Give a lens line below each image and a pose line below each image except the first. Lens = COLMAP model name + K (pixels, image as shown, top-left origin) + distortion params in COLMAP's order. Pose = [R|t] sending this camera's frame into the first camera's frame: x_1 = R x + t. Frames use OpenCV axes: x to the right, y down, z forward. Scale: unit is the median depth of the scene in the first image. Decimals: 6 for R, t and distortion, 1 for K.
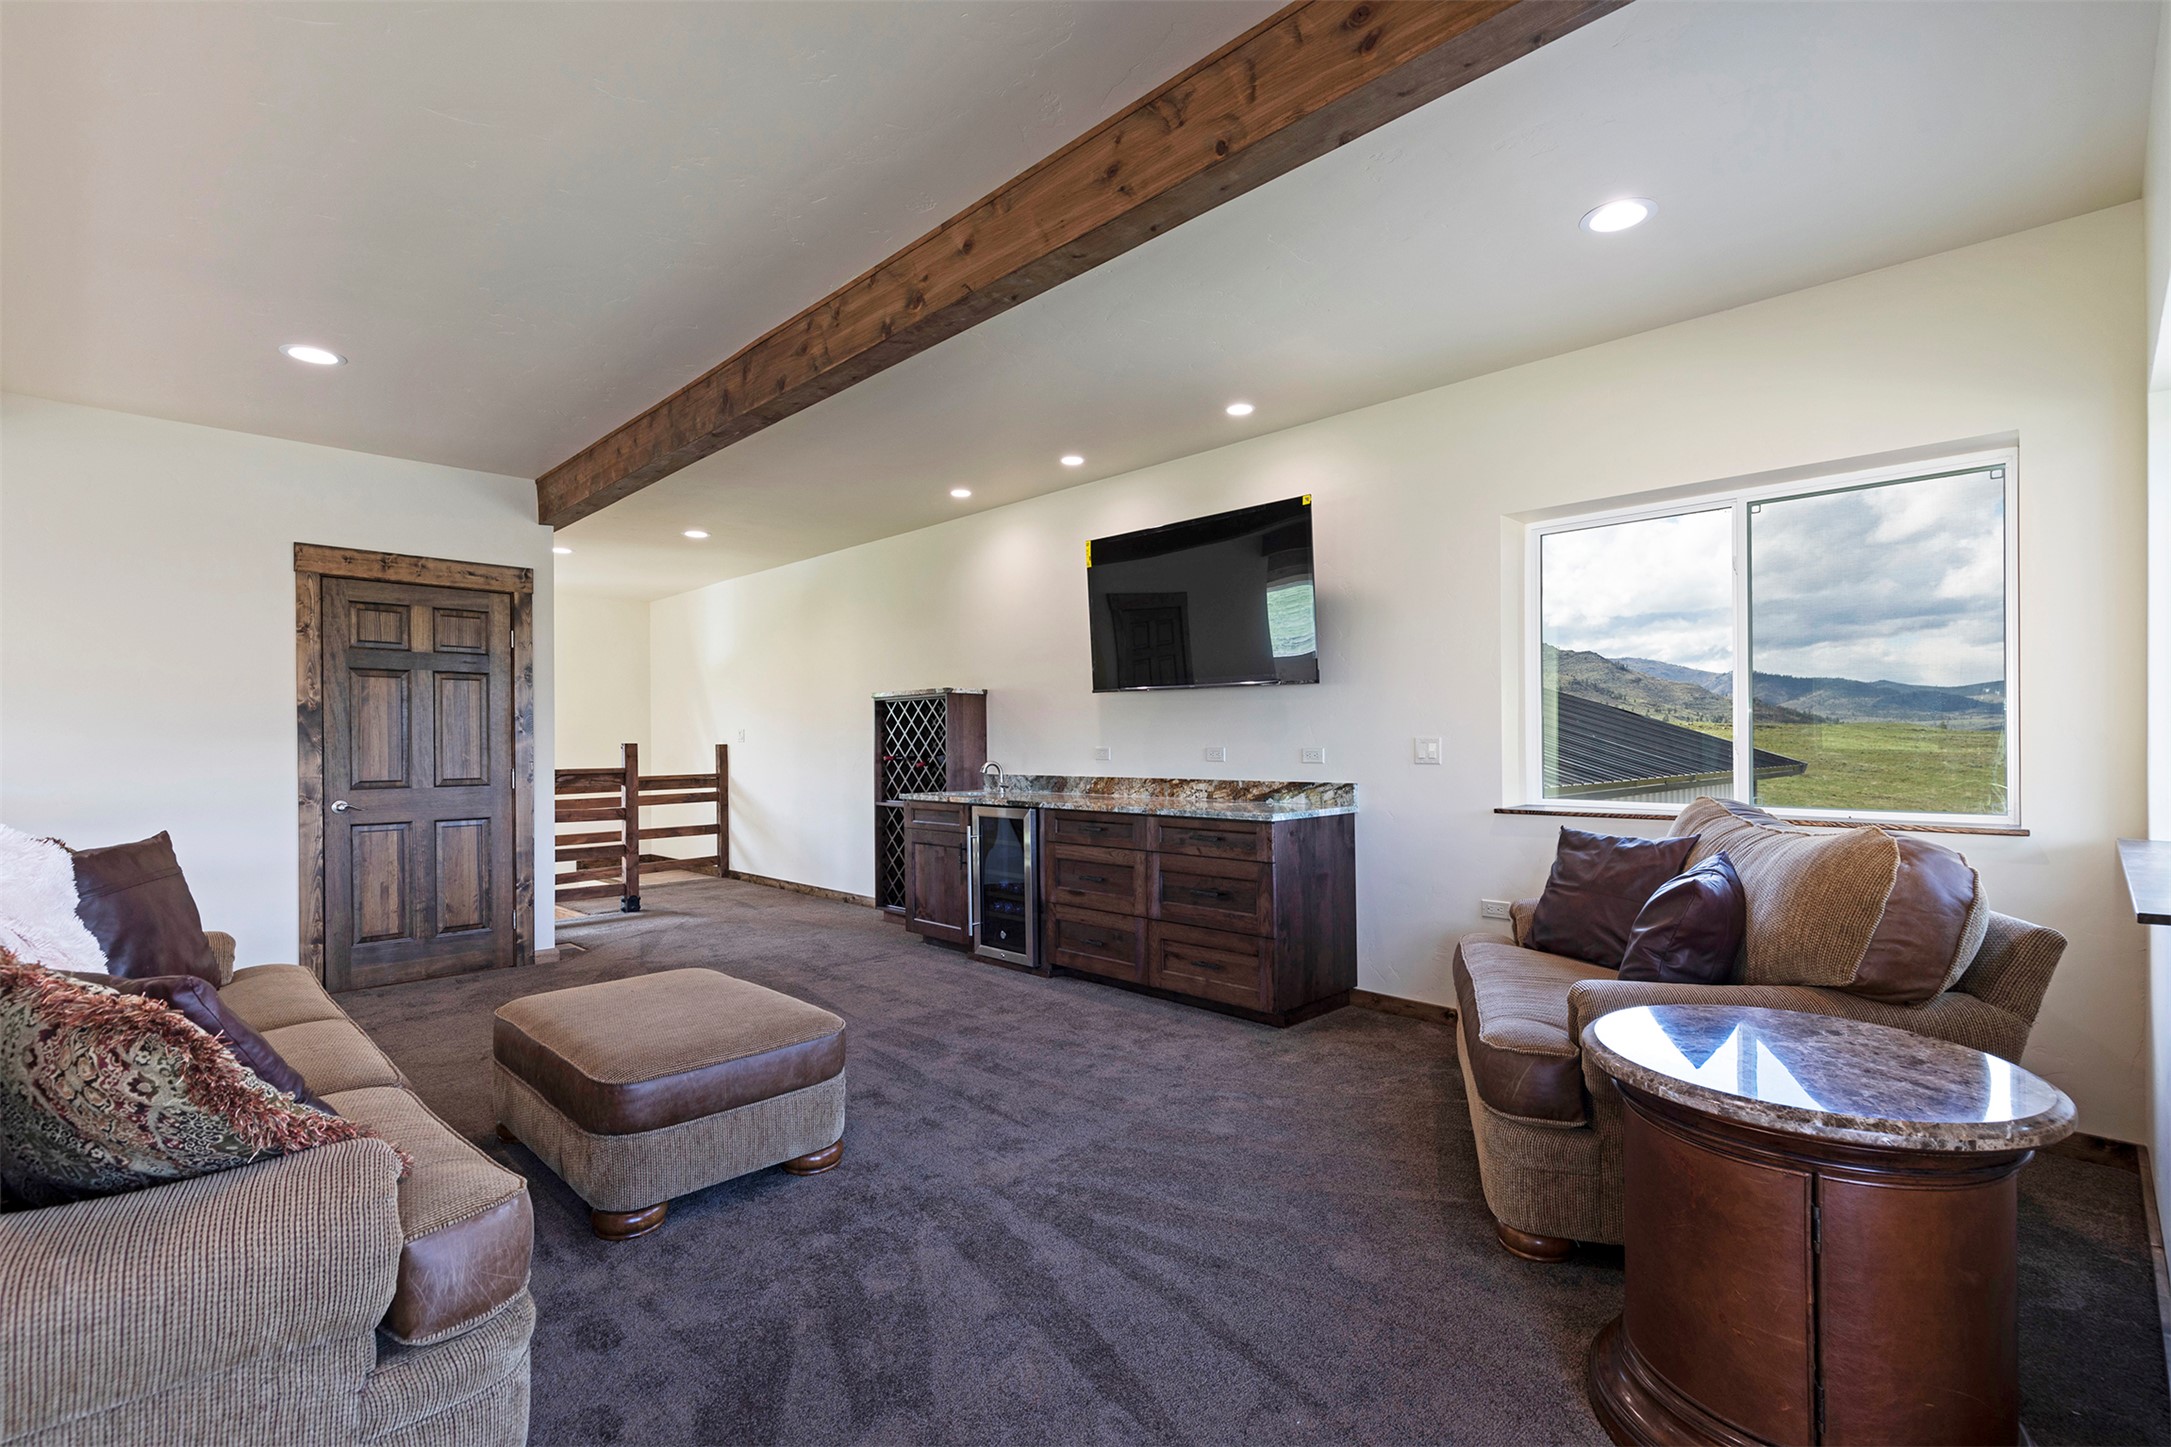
lens RADIAL K [[991.0, 0, 1080.5], [0, 991.0, 738.9], [0, 0, 1]] dist [-0.002943, -0.000484]
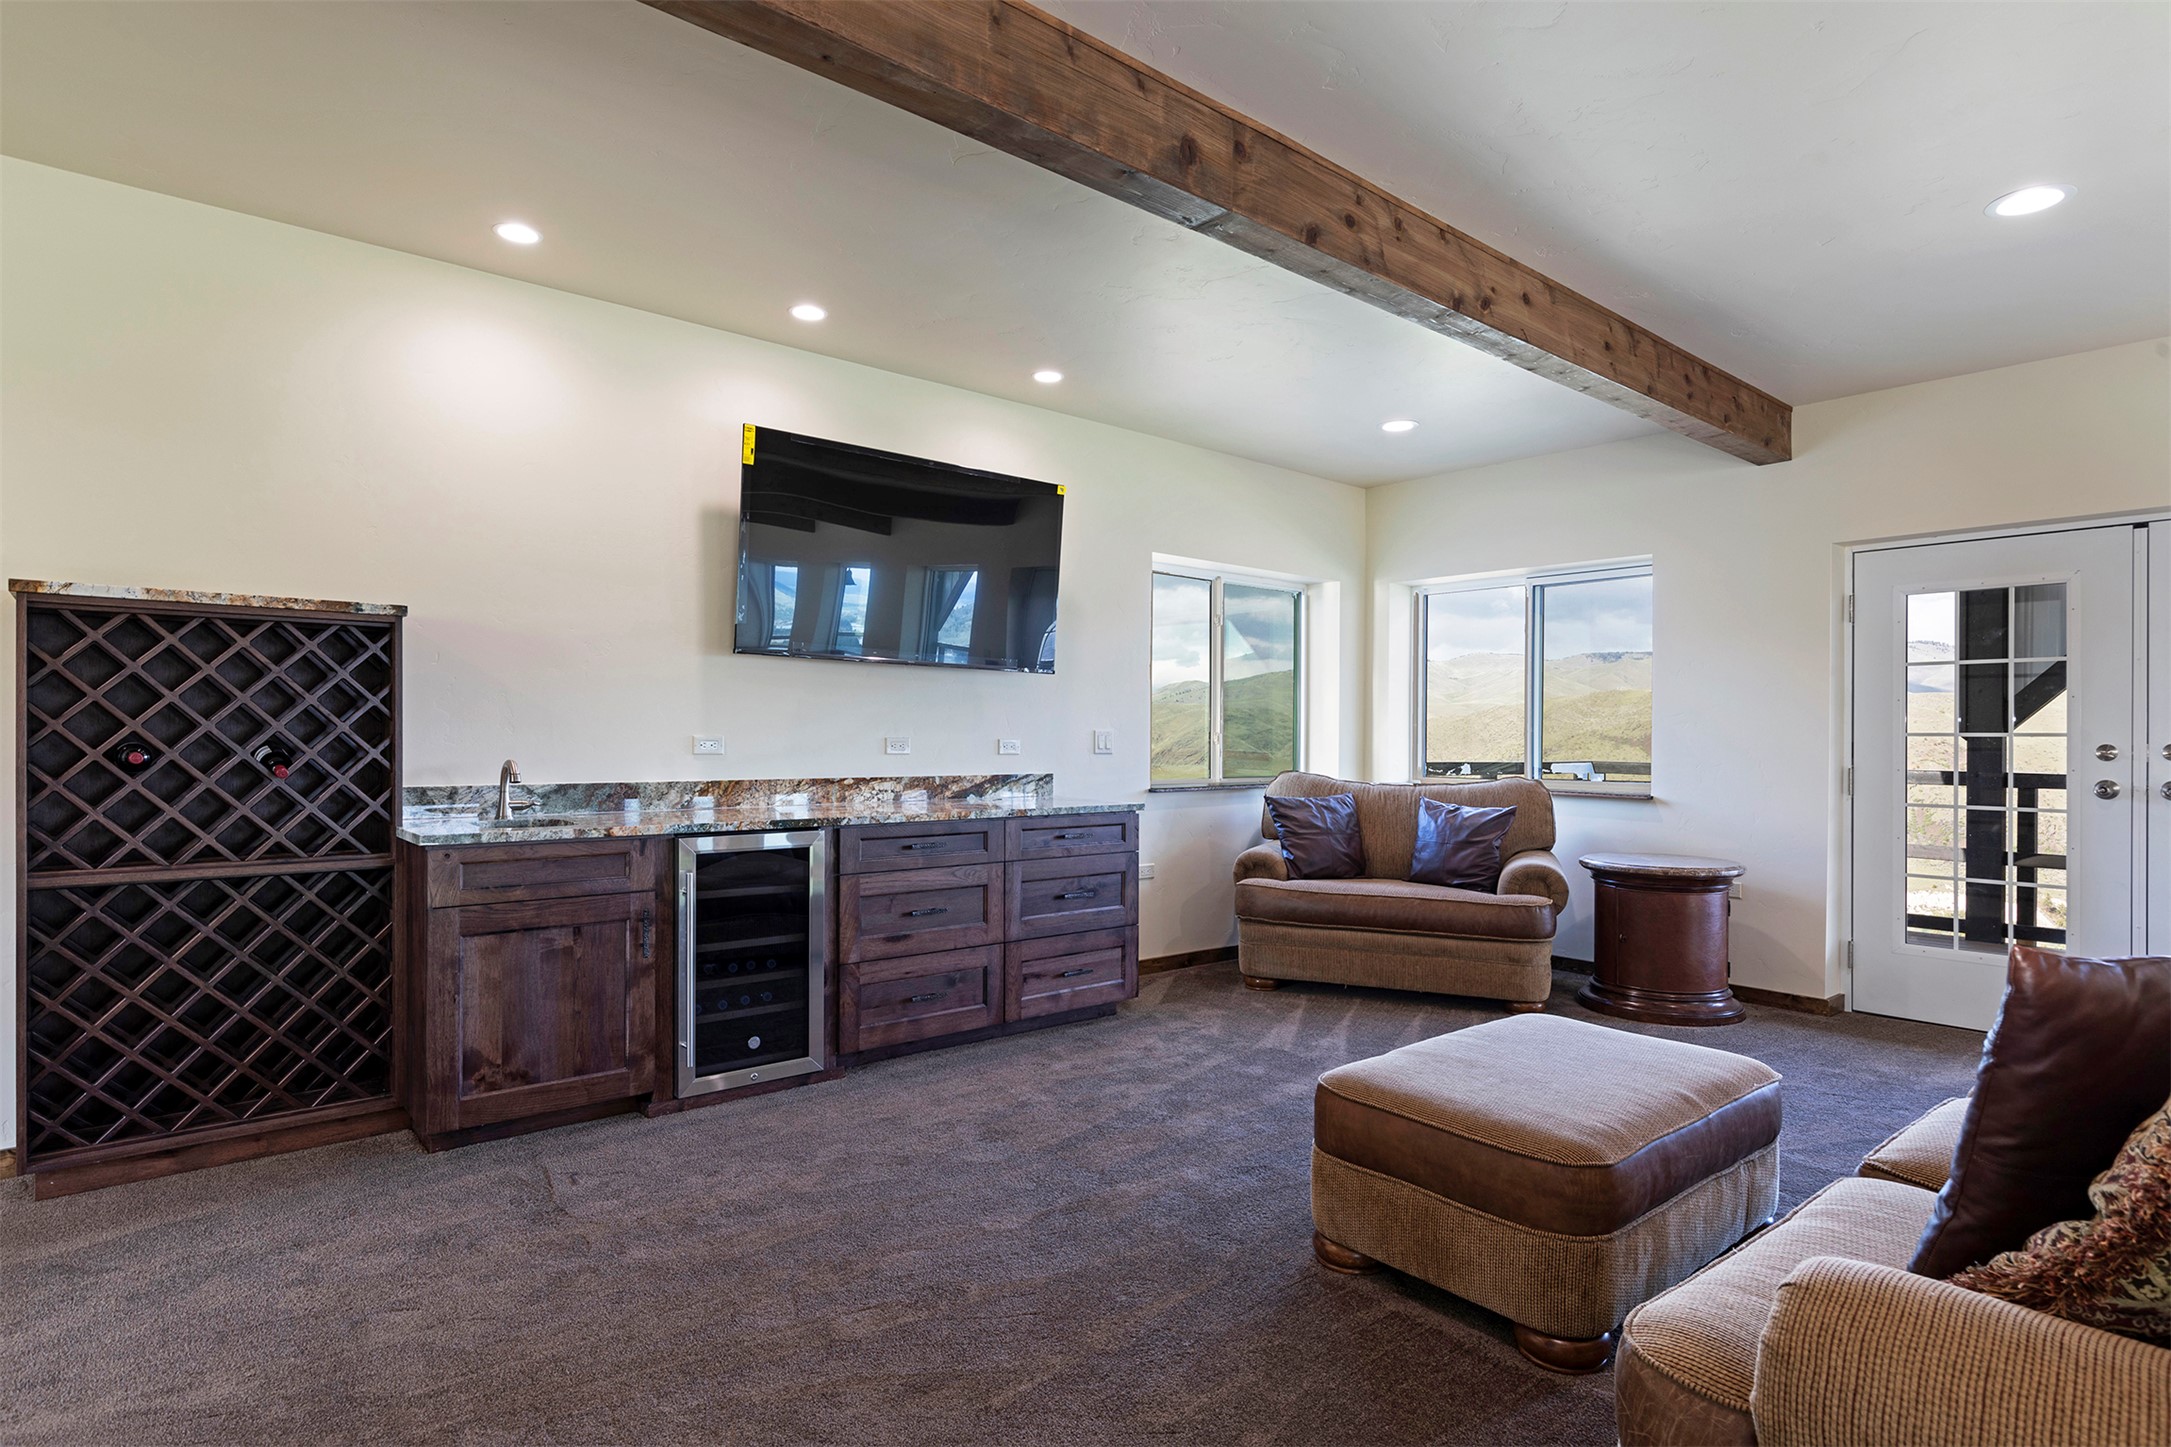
lens RADIAL K [[1205.3, 0, 1080.8], [0, 1205.3, 729.2], [0, 0, 1]] dist [0.041616, 0.000795]
pose [[0.045281, 0.012322, 0.998898, -0.863975], [-0.015868, 0.999807, -0.011614, 0.011253], [-0.998848, -0.015325, 0.045467, 0.814172]]
